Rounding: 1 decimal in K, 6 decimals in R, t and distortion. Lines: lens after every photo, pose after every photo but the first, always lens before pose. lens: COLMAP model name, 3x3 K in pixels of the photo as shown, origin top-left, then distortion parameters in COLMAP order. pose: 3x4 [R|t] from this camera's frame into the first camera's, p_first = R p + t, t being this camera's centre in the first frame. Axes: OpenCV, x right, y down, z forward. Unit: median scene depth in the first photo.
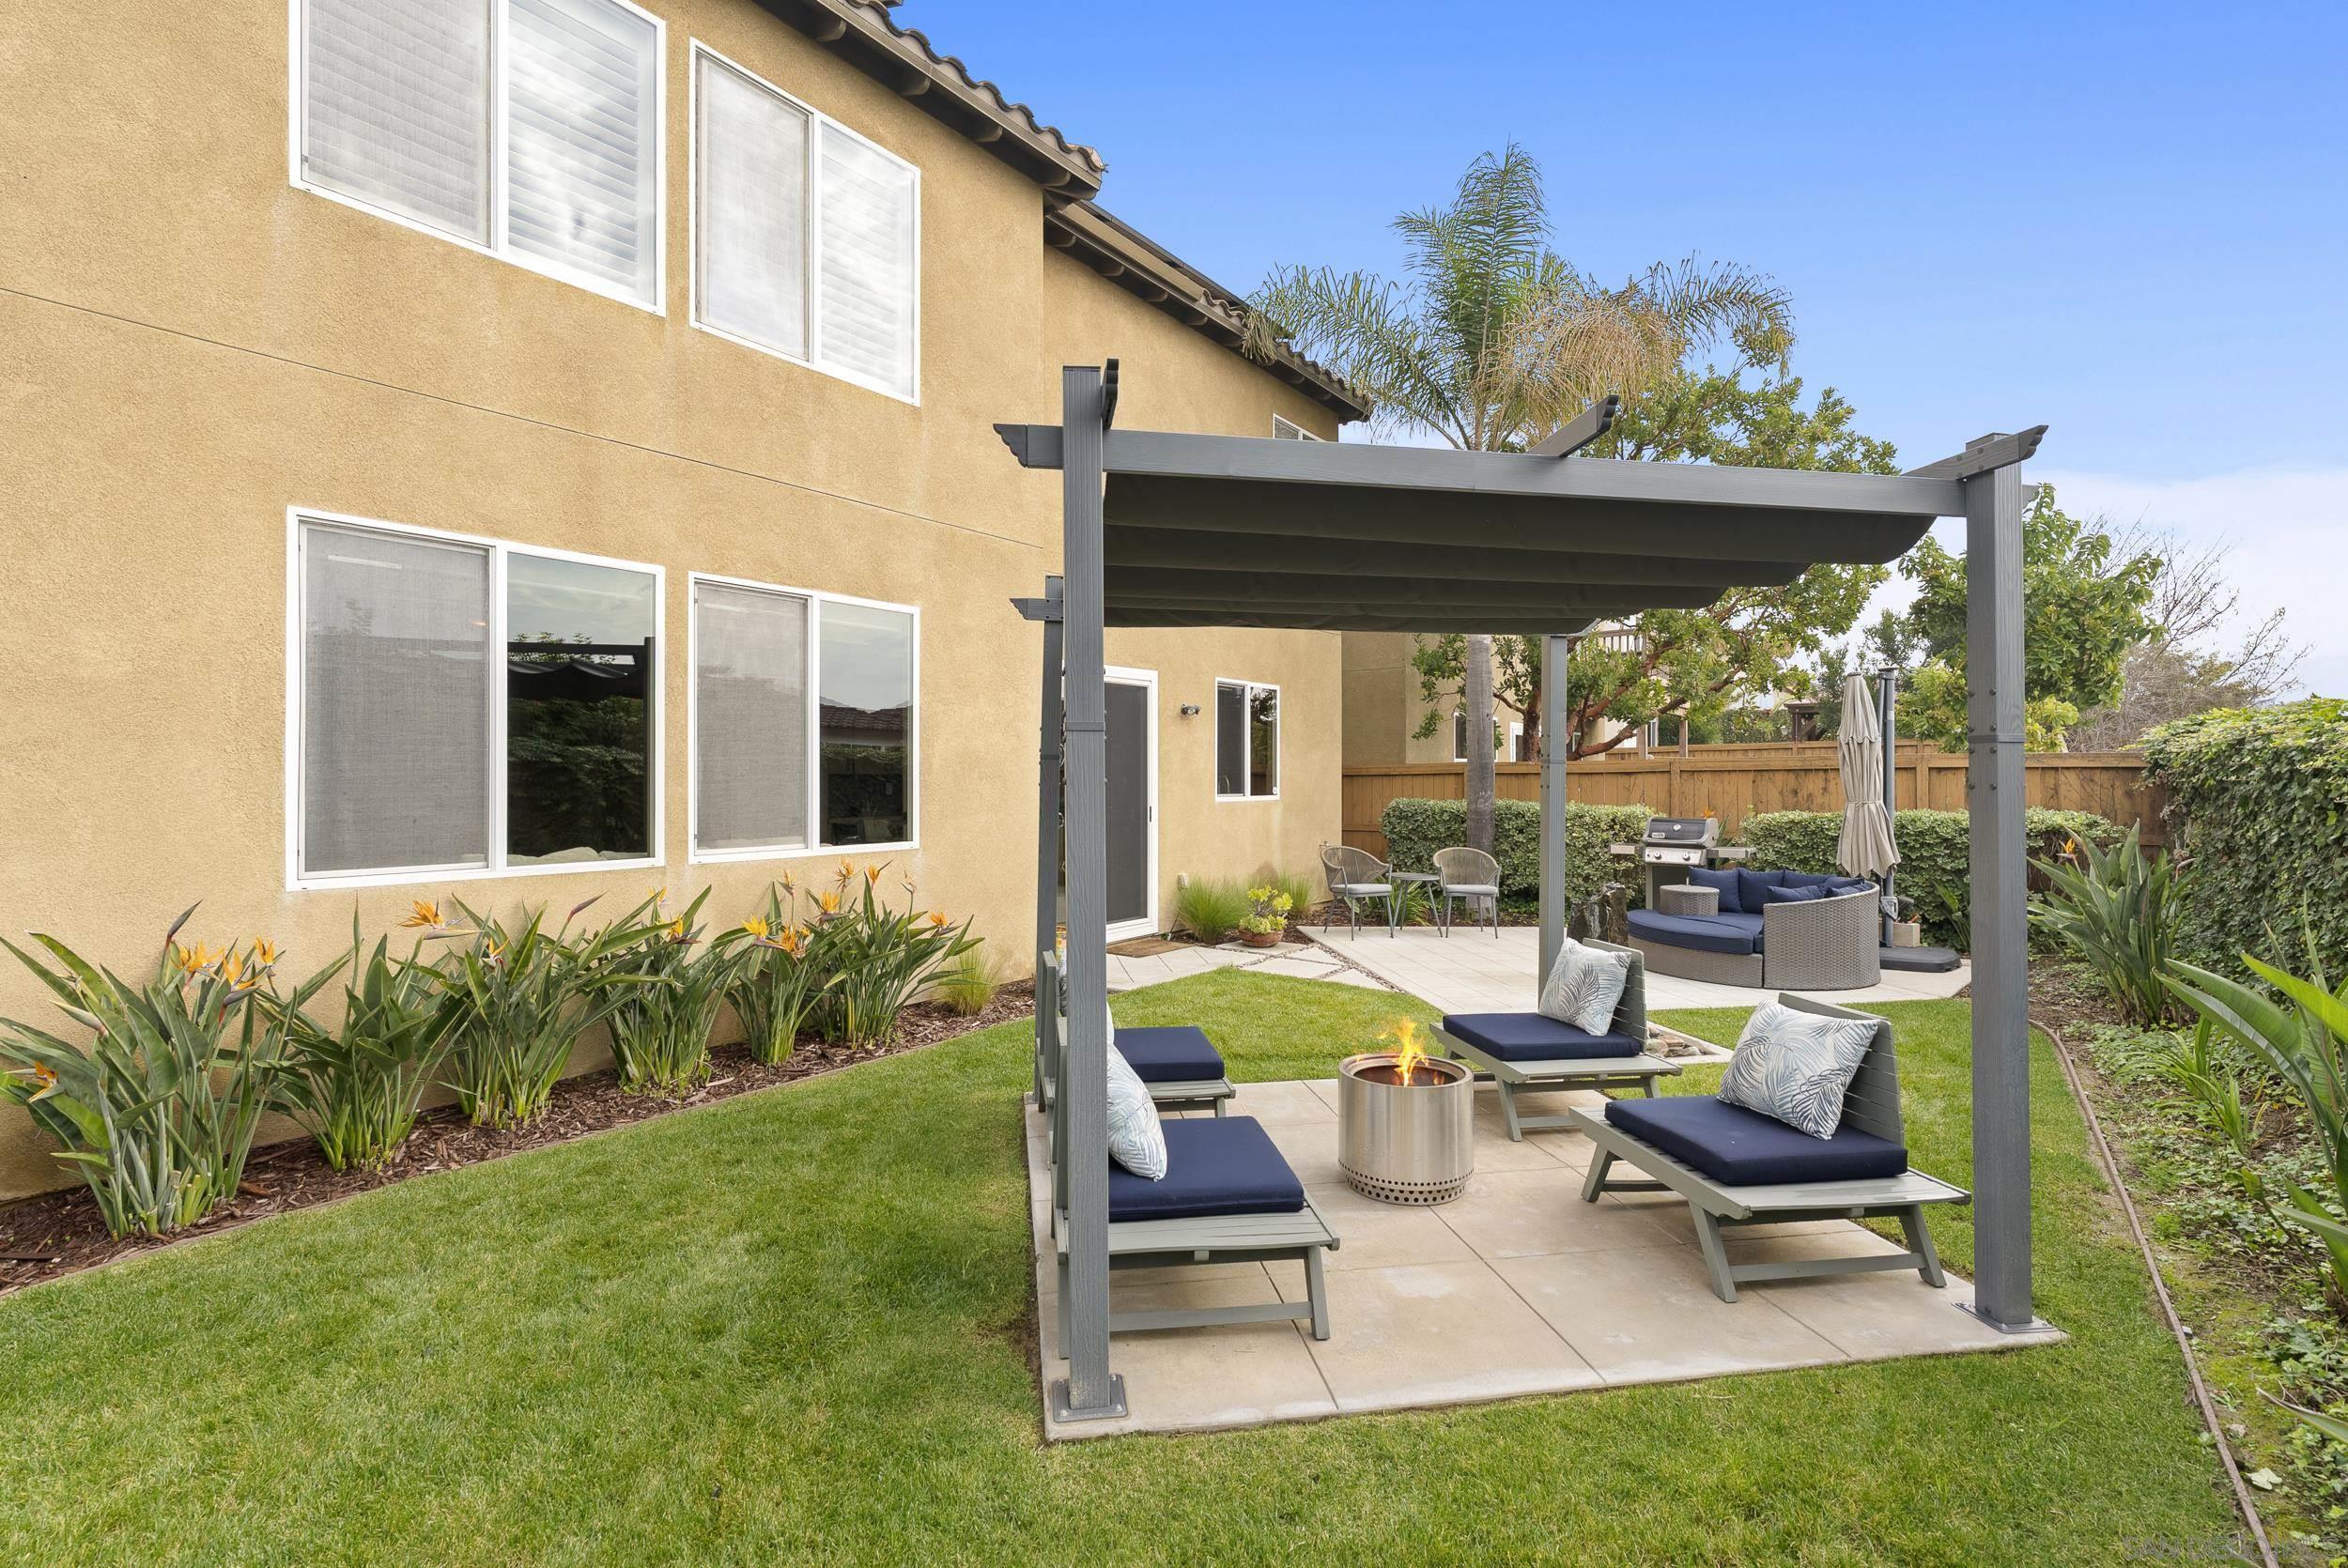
lens RADIAL K [[1057.8, 0, 1171.8], [0, 1057.8, 772.3], [0, 0, 1]] dist [-0.013382, 0.004925]
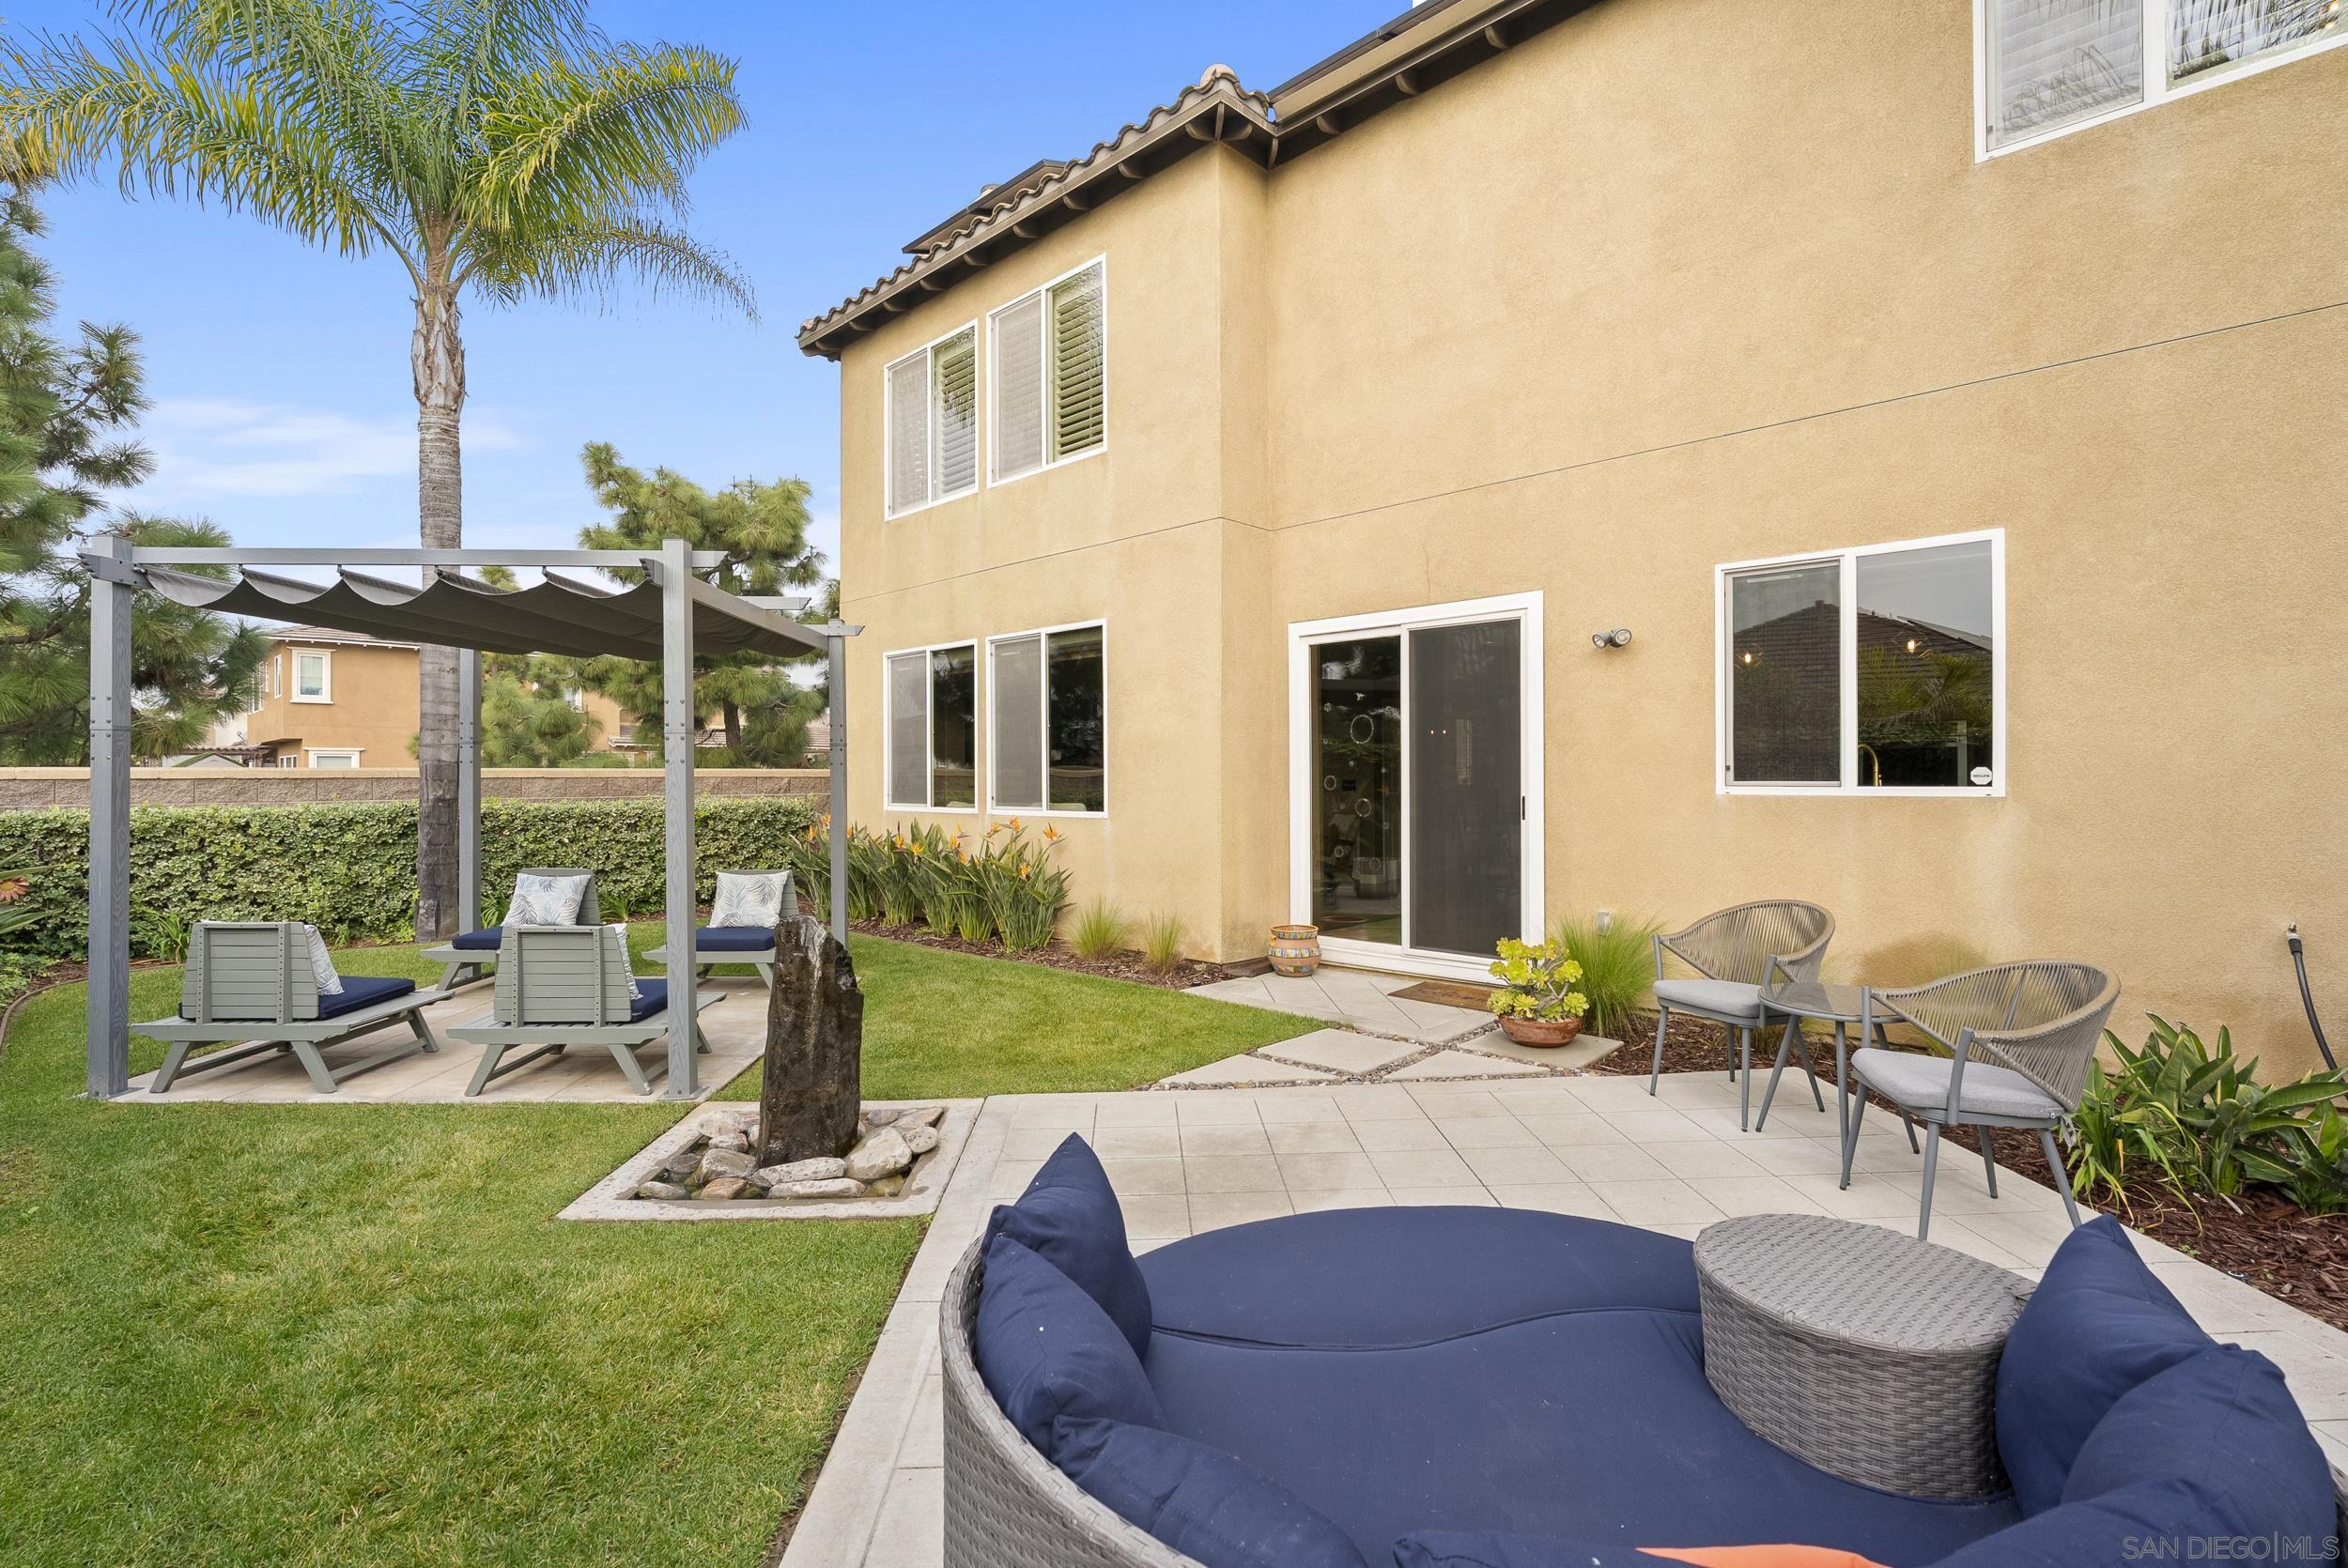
lens RADIAL K [[1054.9, 0, 1165.2], [0, 1054.9, 780.6], [0, 0, 1]] dist [-0.013489, 0.005023]
pose [[-0.126660, 0.004940, -0.991934, 0.620075], [0.008302, 0.999958, 0.003920, 0.015851], [0.991911, -0.007739, -0.126696, 0.798291]]
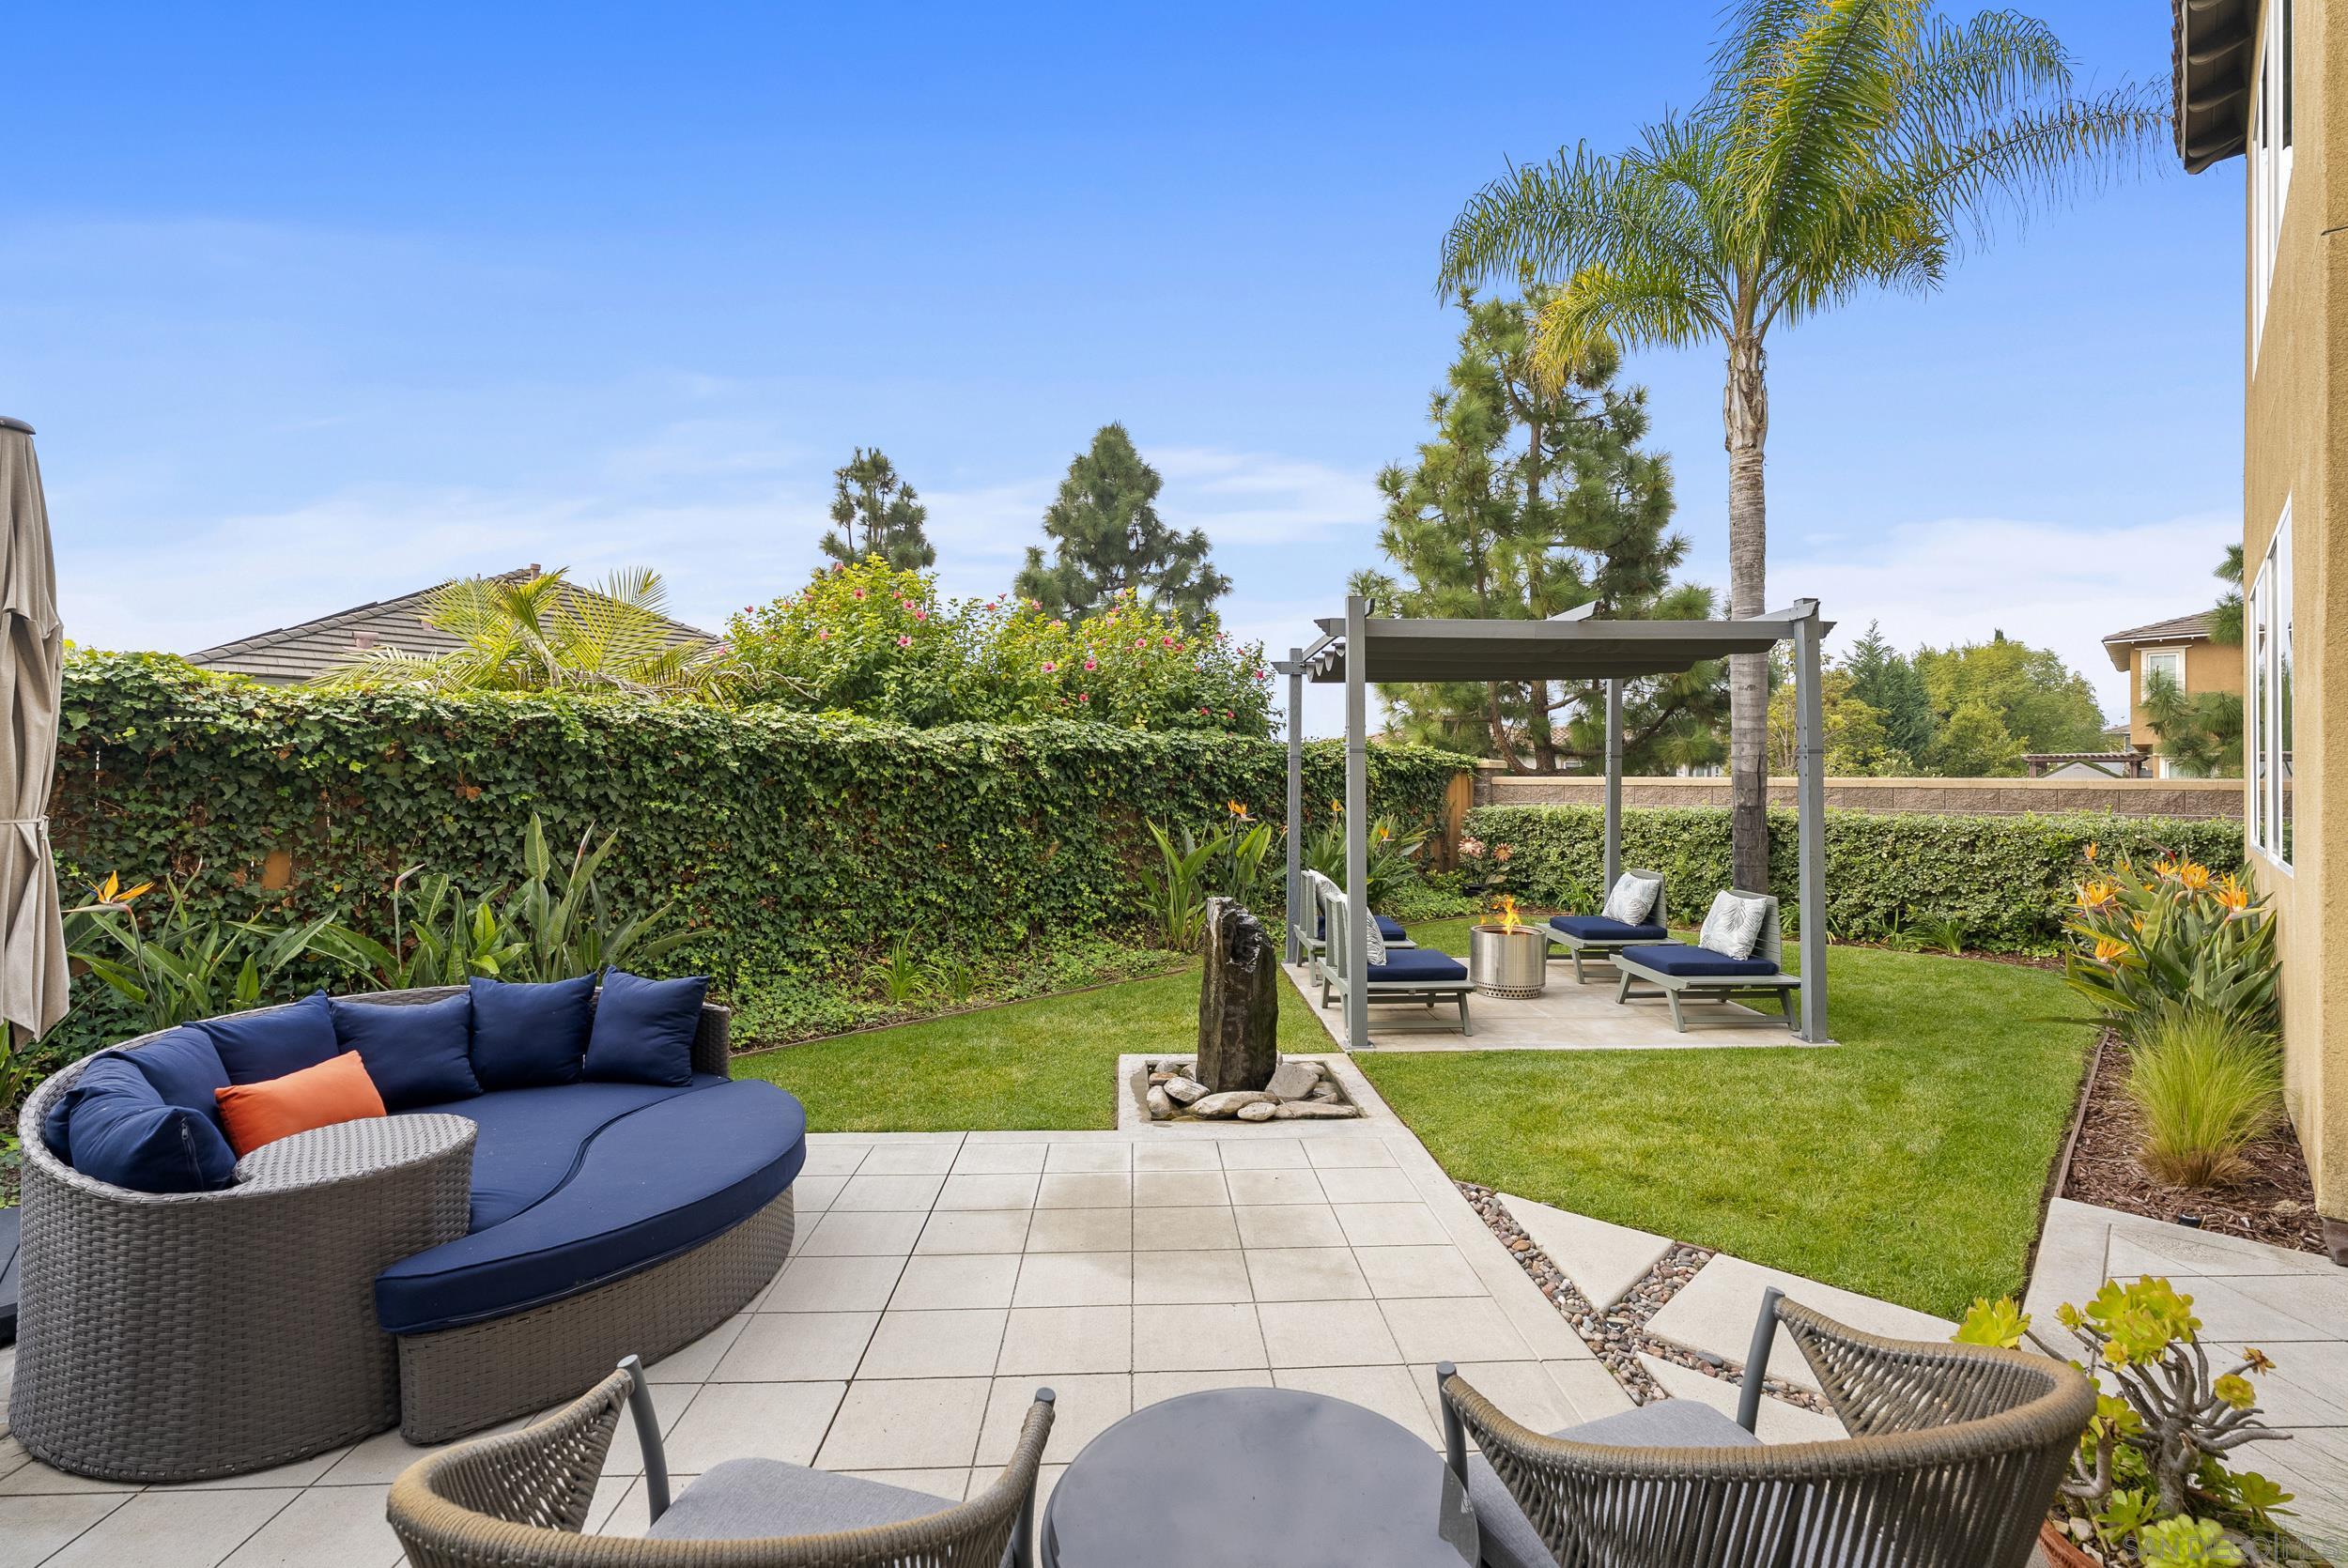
lens RADIAL K [[1057.8, 0, 1171.8], [0, 1057.8, 772.3], [0, 0, 1]] dist [-0.013382, 0.004925]
pose [[-0.991953, -0.004610, 0.126521, 0.220728], [-0.006134, 0.999913, -0.011662, 0.013260], [-0.126456, -0.012344, -0.991895, 1.106440]]
